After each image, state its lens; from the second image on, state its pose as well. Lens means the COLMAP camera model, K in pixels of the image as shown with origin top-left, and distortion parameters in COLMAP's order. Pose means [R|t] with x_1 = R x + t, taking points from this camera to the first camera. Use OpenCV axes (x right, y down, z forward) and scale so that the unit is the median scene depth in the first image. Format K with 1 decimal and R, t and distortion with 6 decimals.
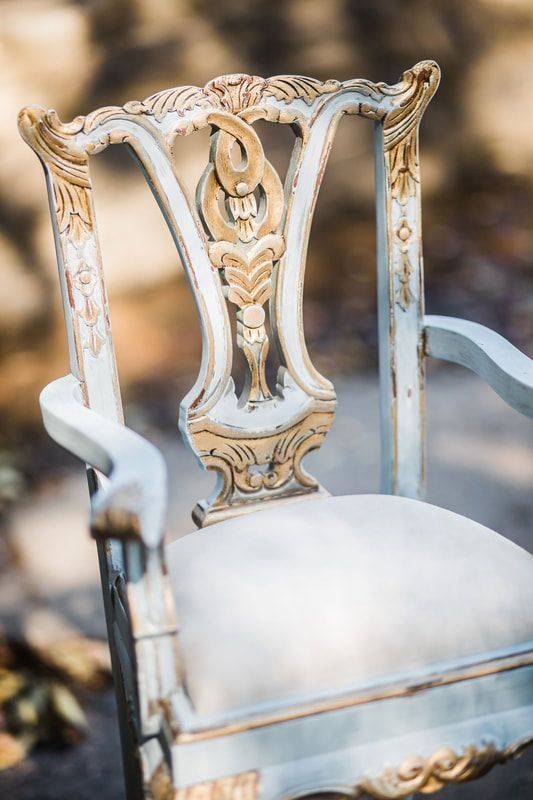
lens RADIAL K [[2042.9, 0, 266.5], [0, 2042.9, 400.0], [0, 0, 1]] dist [0.140854, -0.030436]
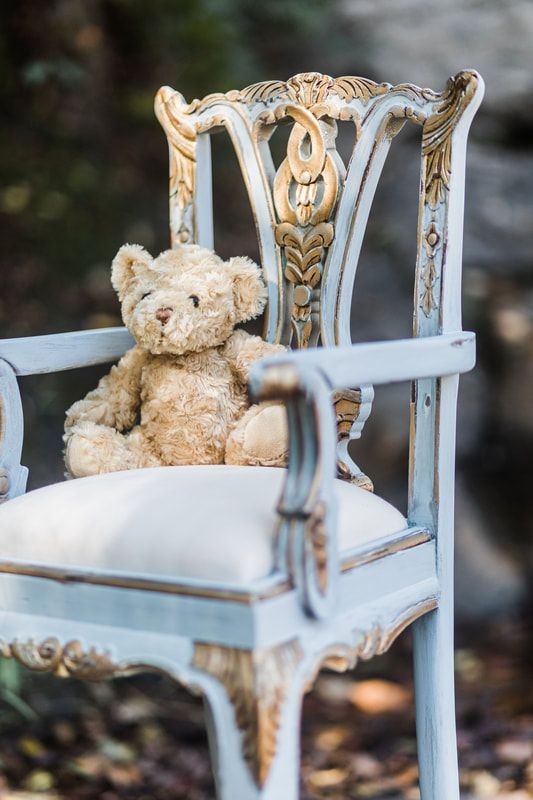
lens RADIAL K [[2042.9, 0, 266.5], [0, 2042.9, 400.0], [0, 0, 1]] dist [0.140854, -0.030436]
pose [[0.522343, 0.139713, -0.841212, 0.907420], [-0.262742, 0.964862, -0.002897, 0.020596], [0.811249, 0.222535, 0.540698, 0.412711]]
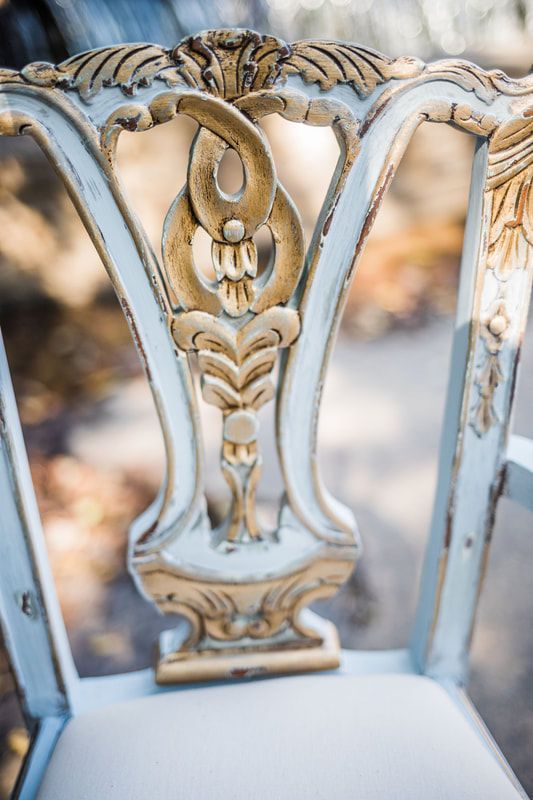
lens RADIAL K [[797.8, 0, 266.5], [0, 797.8, 400.0], [0, 0, 1]] dist [-0.064387, 0.015234]
pose [[0.969476, 0.149596, -0.194264, 0.050083], [-0.114545, 0.976862, 0.180611, -0.096876], [0.216787, -0.152846, 0.964179, 0.760540]]
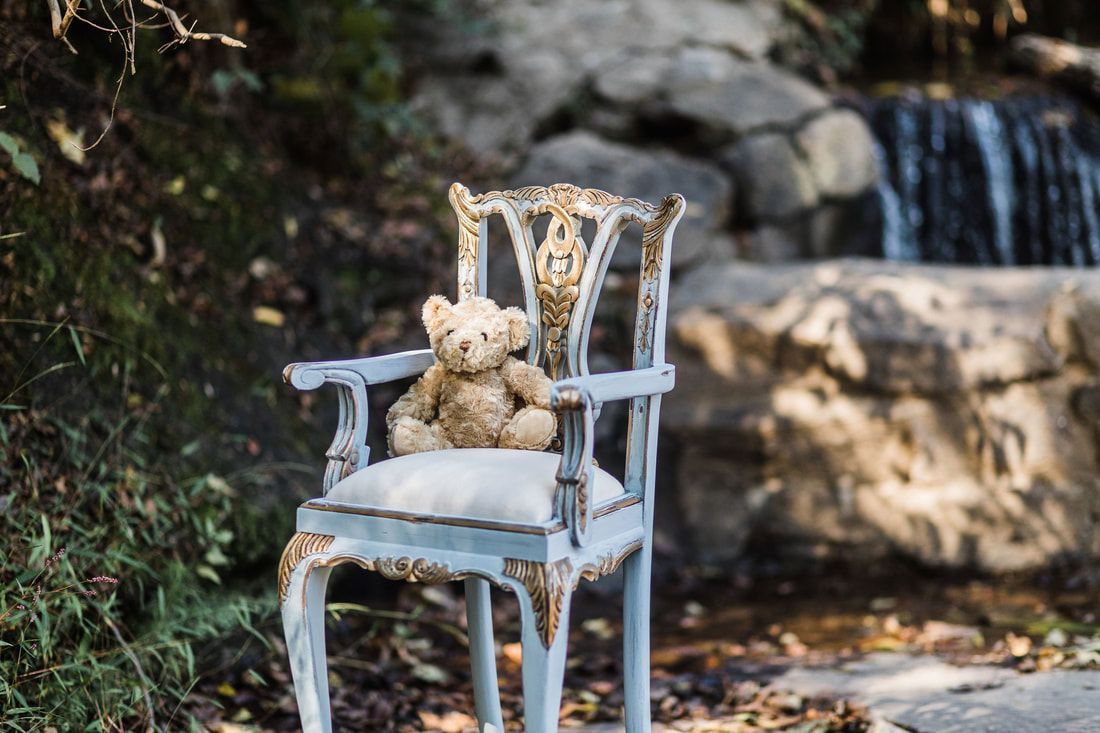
lens RADIAL K [[2734.0, 0, 550.0], [0, 2734.0, 366.5], [0, 0, 1]] dist [0.014508, -0.362457]
pose [[0.612046, 0.157158, -0.775049, 1.647683], [-0.289335, 0.956606, -0.034512, 0.057457], [0.735992, 0.245372, 0.630958, -0.337042]]
